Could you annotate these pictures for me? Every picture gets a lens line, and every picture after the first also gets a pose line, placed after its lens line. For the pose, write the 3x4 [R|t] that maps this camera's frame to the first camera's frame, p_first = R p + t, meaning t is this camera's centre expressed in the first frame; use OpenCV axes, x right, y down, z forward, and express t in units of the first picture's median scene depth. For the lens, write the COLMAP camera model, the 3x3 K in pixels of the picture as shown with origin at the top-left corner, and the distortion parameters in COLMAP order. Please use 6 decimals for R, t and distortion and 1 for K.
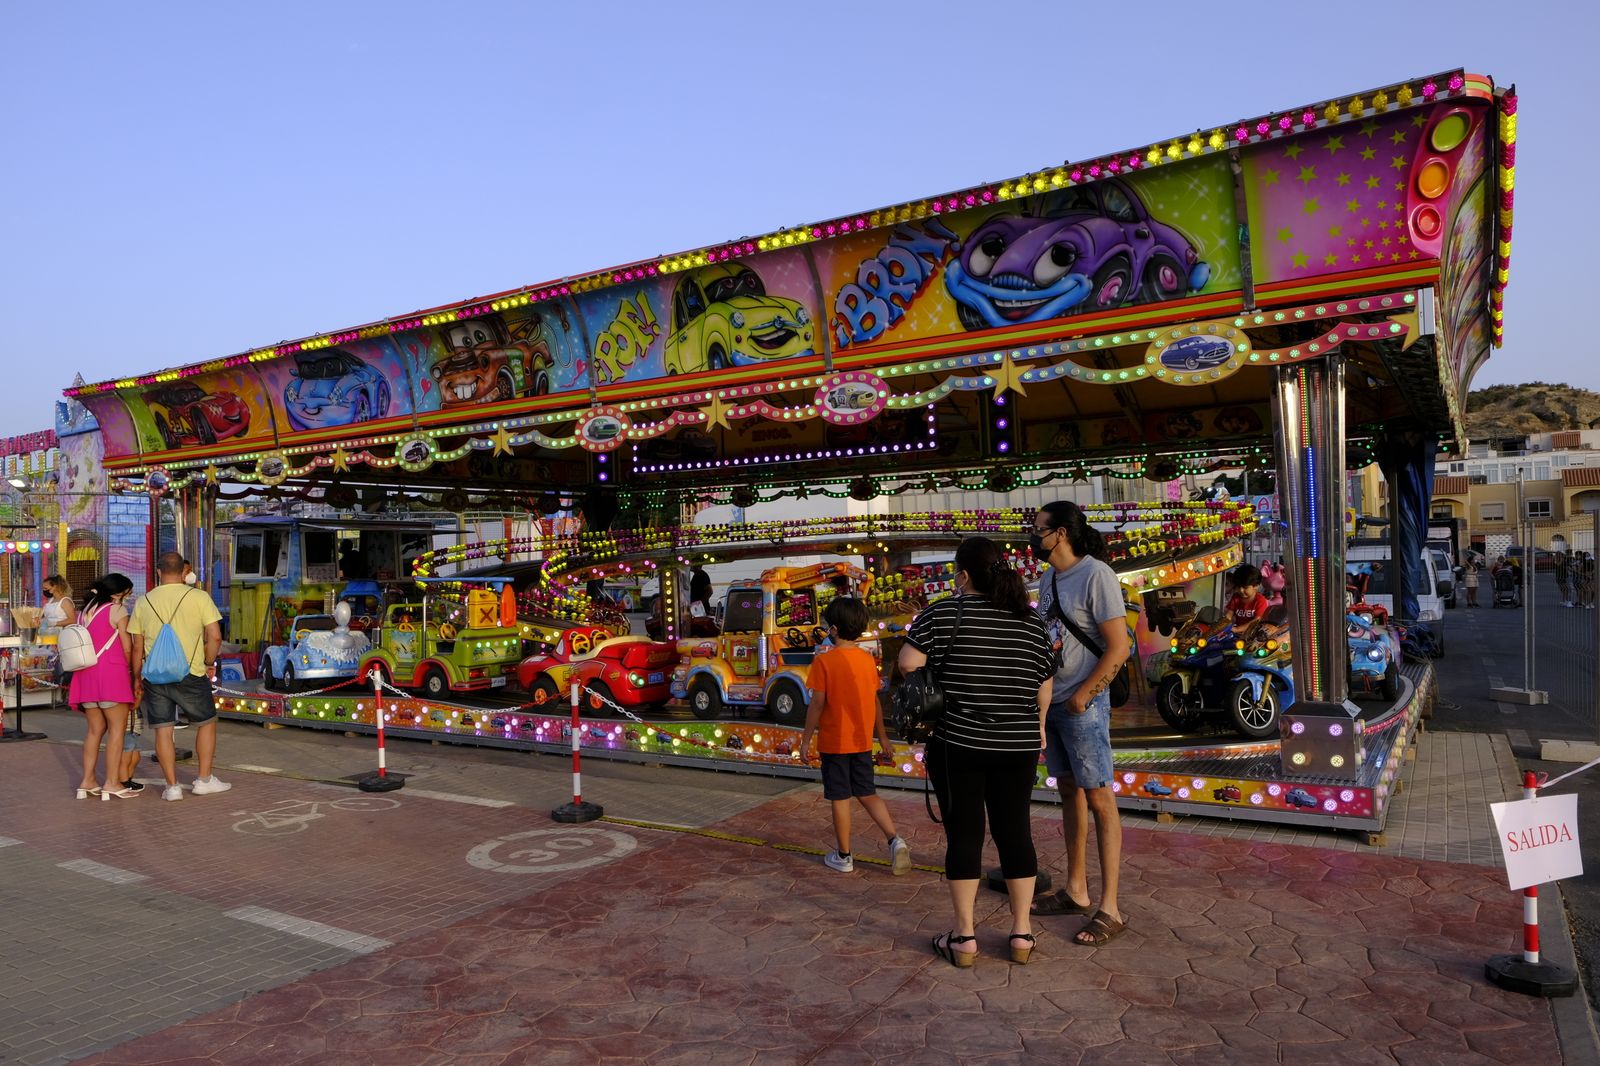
lens RADIAL K [[1084.8, 0, 810.4], [0, 1084.8, 536.4], [0, 0, 1]] dist [-0.035190, 0.020558]
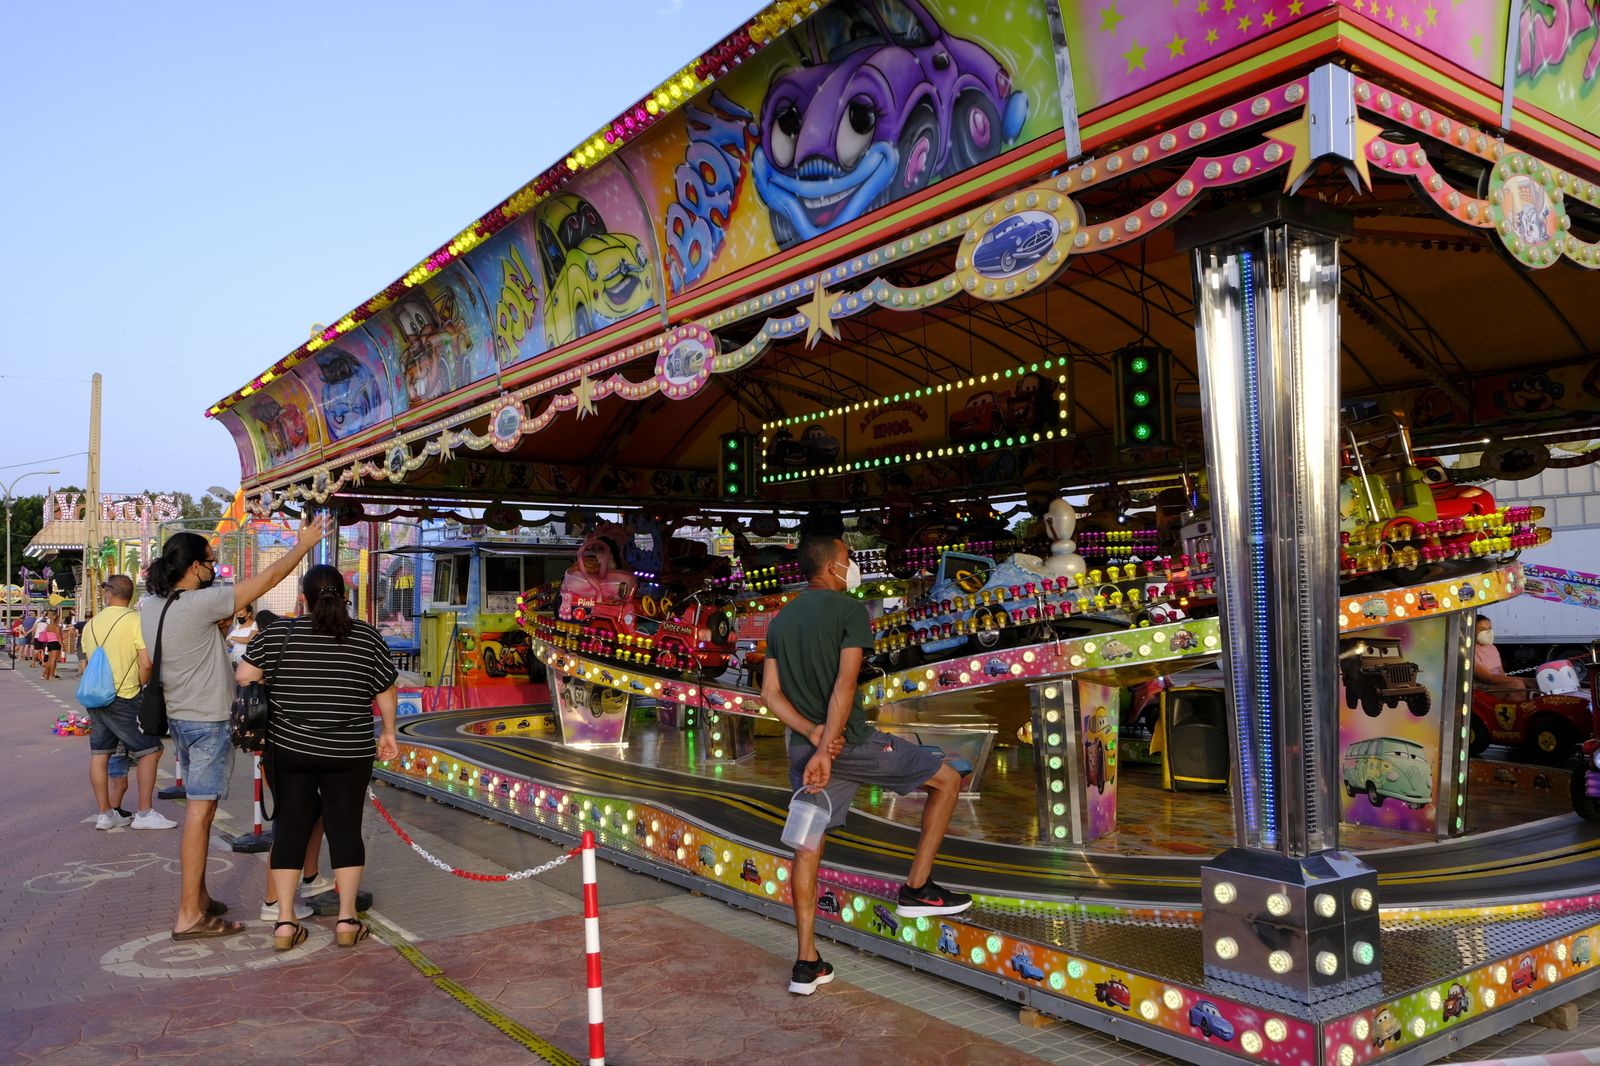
lens RADIAL K [[1258.0, 0, 800.0], [0, 1258.0, 533.0], [0, 0, 1]] dist [-0.015382, 0.000089]
pose [[0.922728, -0.006003, -0.385404, 0.457756], [-0.004877, 0.999617, -0.027246, 0.008819], [0.385420, 0.027020, 0.922345, 0.281101]]
